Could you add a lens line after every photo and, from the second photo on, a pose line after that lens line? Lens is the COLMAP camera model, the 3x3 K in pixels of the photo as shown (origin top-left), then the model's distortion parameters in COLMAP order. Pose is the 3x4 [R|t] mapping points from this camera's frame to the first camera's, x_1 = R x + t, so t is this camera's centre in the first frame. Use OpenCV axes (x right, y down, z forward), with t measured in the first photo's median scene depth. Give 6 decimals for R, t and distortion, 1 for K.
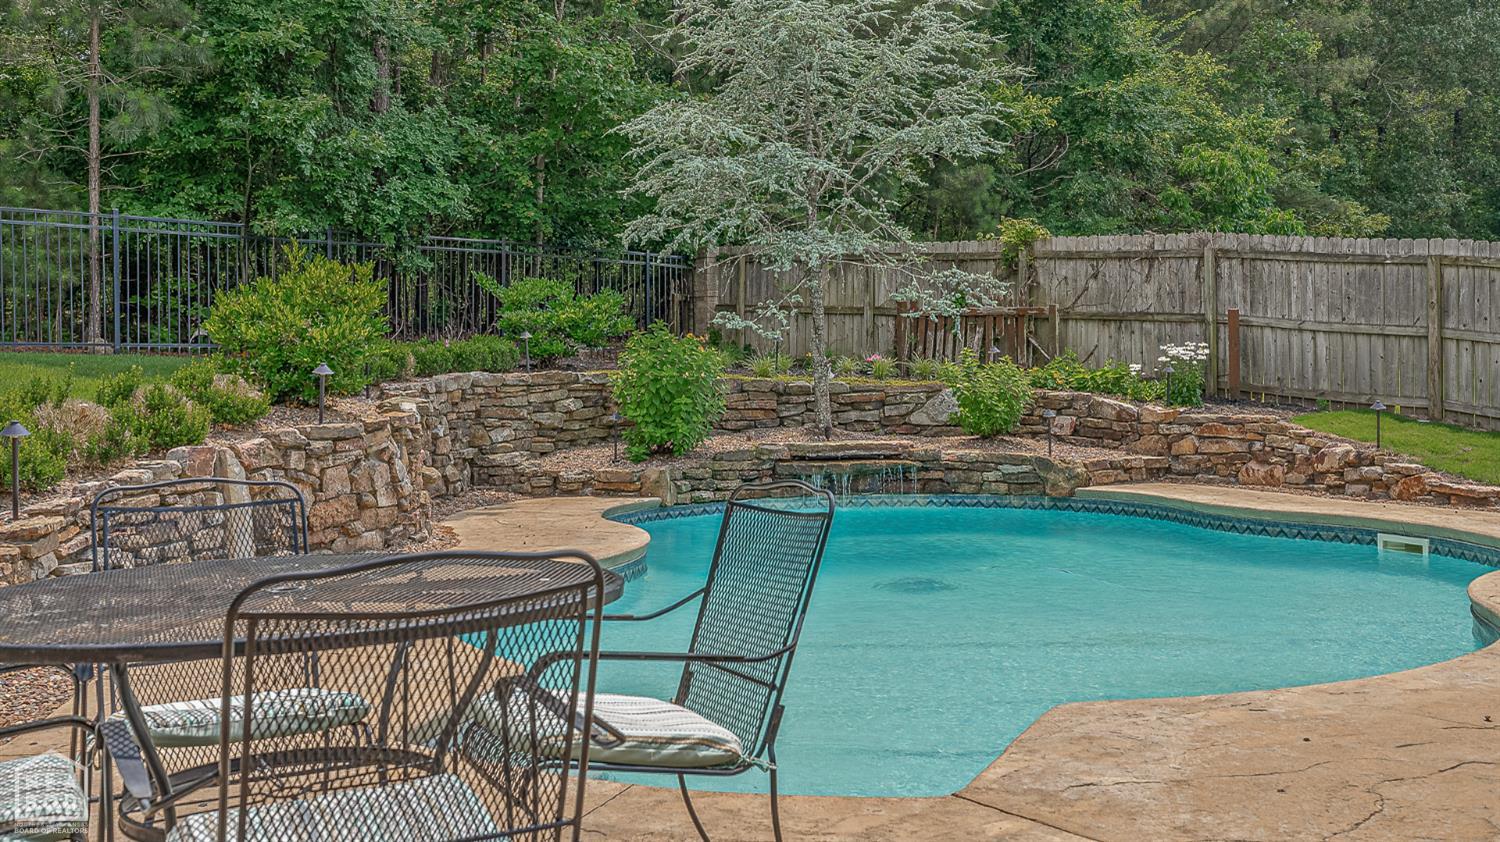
lens RADIAL K [[1499.3, 0, 749.4], [0, 1499.3, 408.4], [0, 0, 1]] dist [0.004903, 0.000000]
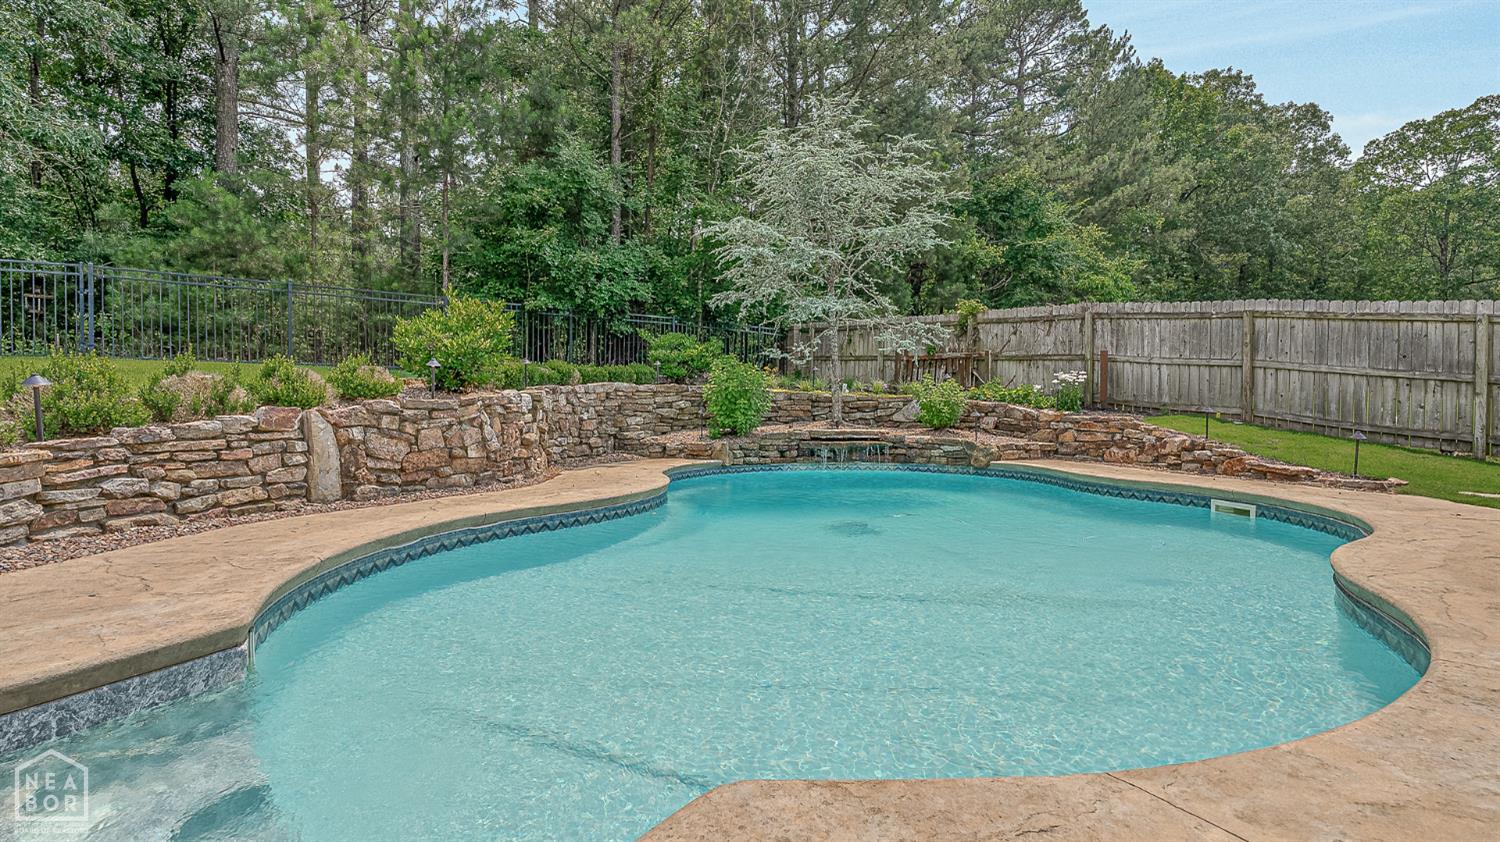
lens RADIAL K [[694.3, 0, 753.9], [0, 694.3, 431.8], [0, 0, 1]] dist [-0.010838, 0.000269]
pose [[0.986455, 0.019980, -0.162810, 0.088253], [-0.018367, 0.999766, 0.011409, 0.017975], [0.163000, -0.008264, 0.986592, 0.246715]]
